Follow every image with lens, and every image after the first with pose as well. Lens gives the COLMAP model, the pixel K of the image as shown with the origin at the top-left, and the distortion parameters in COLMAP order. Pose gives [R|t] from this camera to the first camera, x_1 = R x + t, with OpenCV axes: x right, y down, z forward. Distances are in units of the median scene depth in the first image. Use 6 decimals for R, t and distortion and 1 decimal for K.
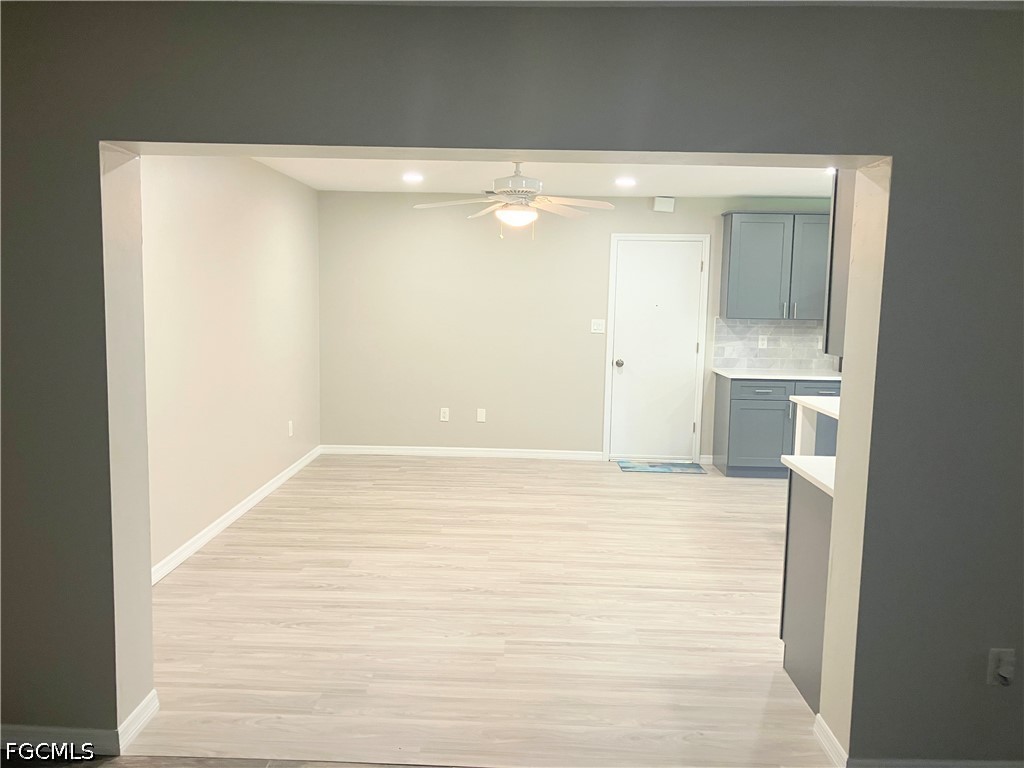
lens RADIAL K [[844.1, 0, 512.0], [0, 844.1, 384.0], [0, 0, 1]] dist [0.003978, 0.003895]
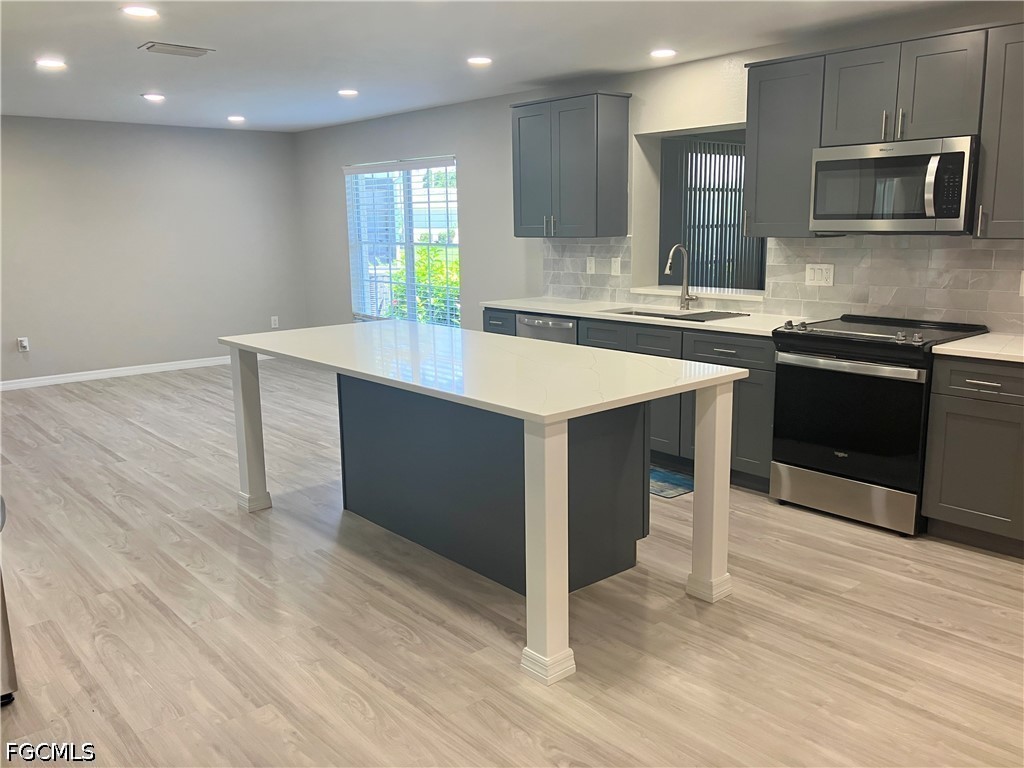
lens RADIAL K [[844.1, 0, 512.0], [0, 844.1, 384.0], [0, 0, 1]] dist [0.003978, 0.003895]
pose [[-0.668403, -0.156861, 0.727071, 0.027885], [0.086106, 0.954619, 0.285110, -0.146734], [-0.738798, 0.253173, -0.624564, 1.468021]]
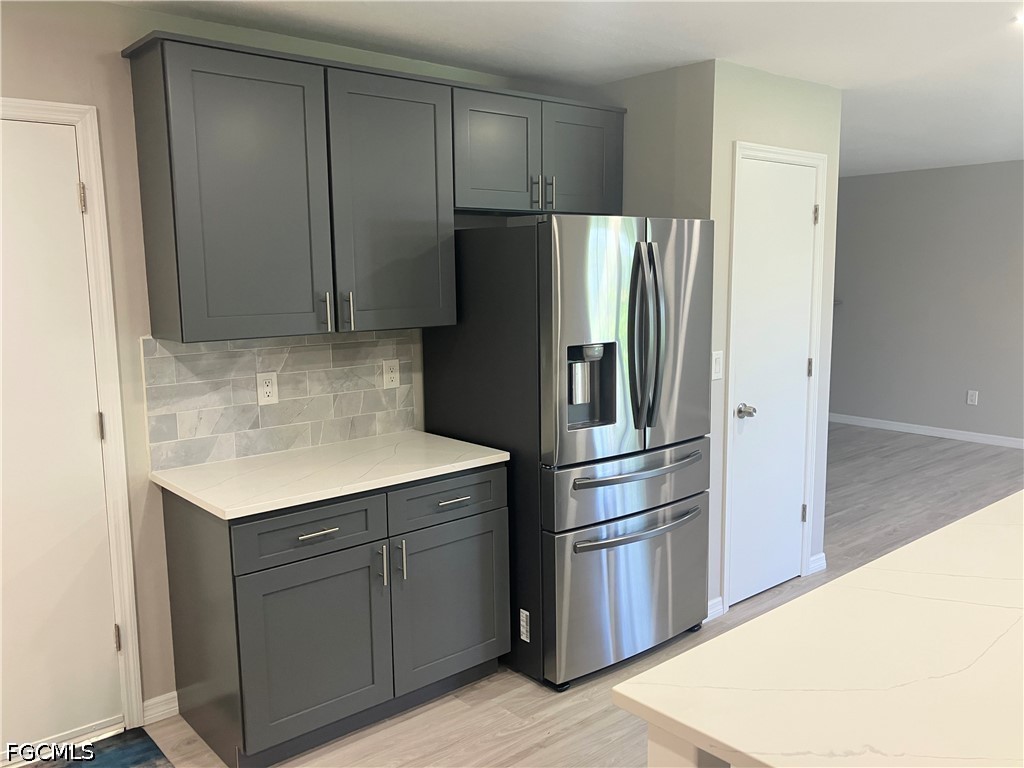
lens RADIAL K [[844.1, 0, 512.0], [0, 844.1, 384.0], [0, 0, 1]] dist [0.003978, 0.003895]
pose [[0.746702, -0.118639, 0.654493, 0.116237], [0.098068, 0.992848, 0.068089, -0.068379], [-0.657890, 0.013343, 0.752996, 0.610389]]
